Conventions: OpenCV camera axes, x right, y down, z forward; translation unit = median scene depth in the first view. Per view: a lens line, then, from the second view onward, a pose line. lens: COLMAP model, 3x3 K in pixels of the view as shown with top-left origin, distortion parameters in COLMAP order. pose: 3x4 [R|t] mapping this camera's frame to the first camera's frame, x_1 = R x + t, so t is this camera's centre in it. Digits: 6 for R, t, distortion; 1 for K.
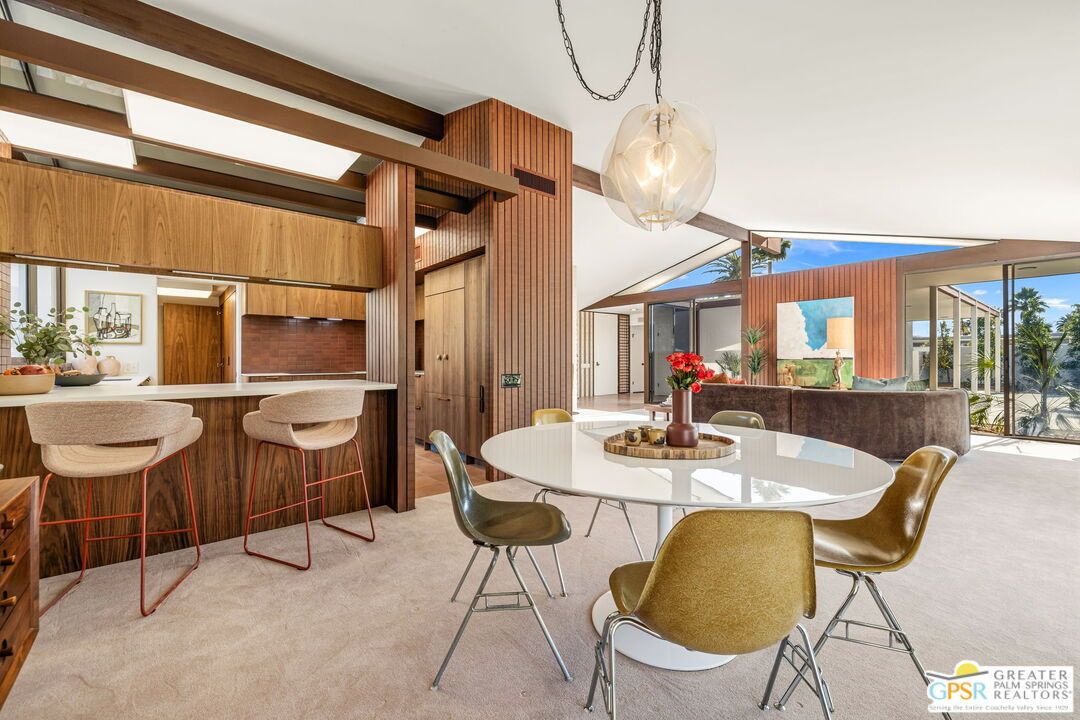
lens RADIAL K [[452.4, 0, 538.9], [0, 452.4, 356.7], [0, 0, 1]] dist [-0.001018, -0.000209]
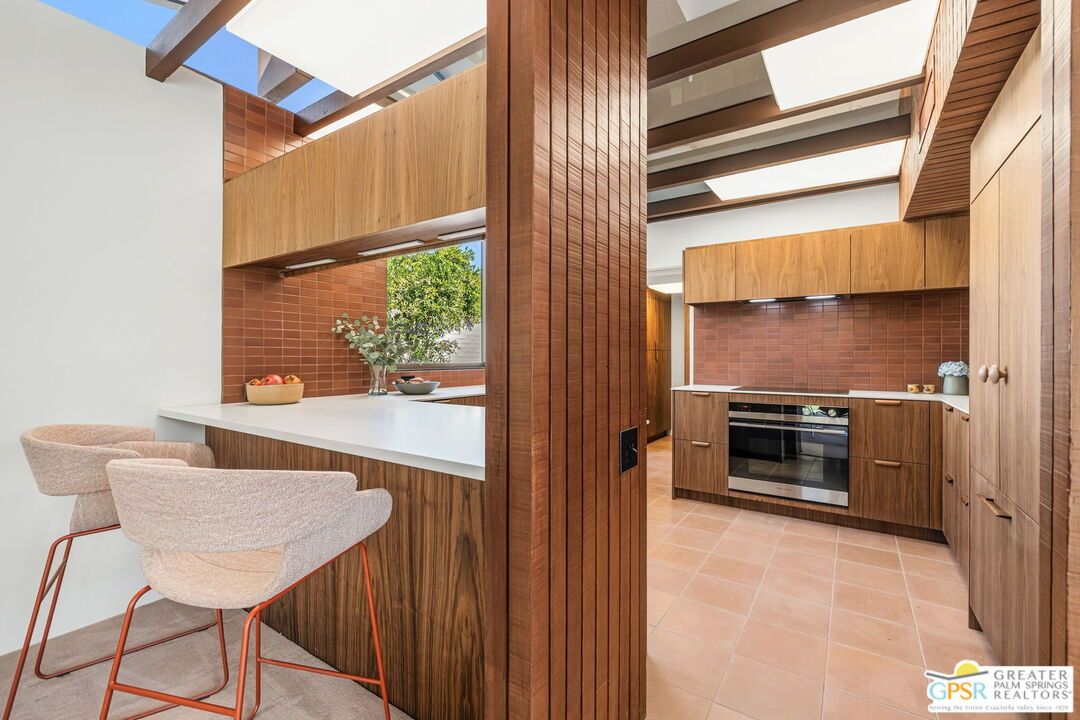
lens RADIAL K [[462.3, 0, 538.8], [0, 462.3, 357.4], [0, 0, 1]] dist [0.000947, -0.000082]
pose [[0.284189, 0.004046, -0.958760, 0.006912], [-0.000468, 0.999992, 0.004082, -0.011638], [0.958768, -0.000711, 0.284189, 0.610101]]
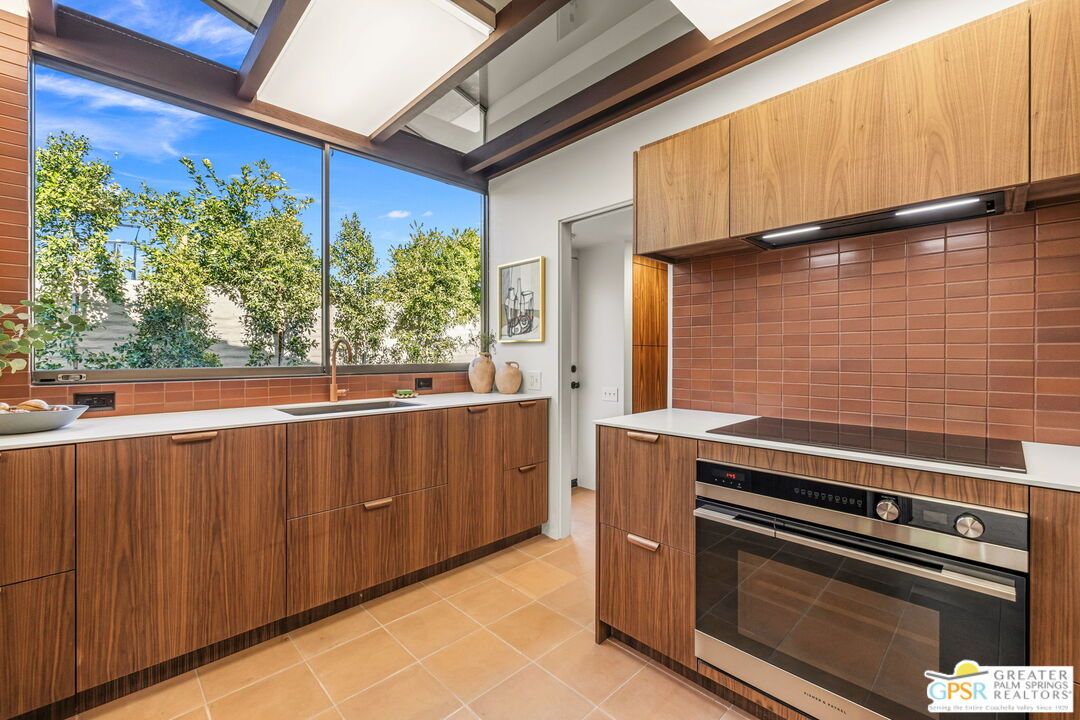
lens RADIAL K [[452.4, 0, 538.9], [0, 452.4, 356.7], [0, 0, 1]] dist [-0.001018, -0.000209]
pose [[0.090073, 0.006504, -0.995914, -0.298886], [0.001262, 0.999977, 0.006645, -0.012800], [0.995934, -0.001856, 0.090063, 0.961361]]
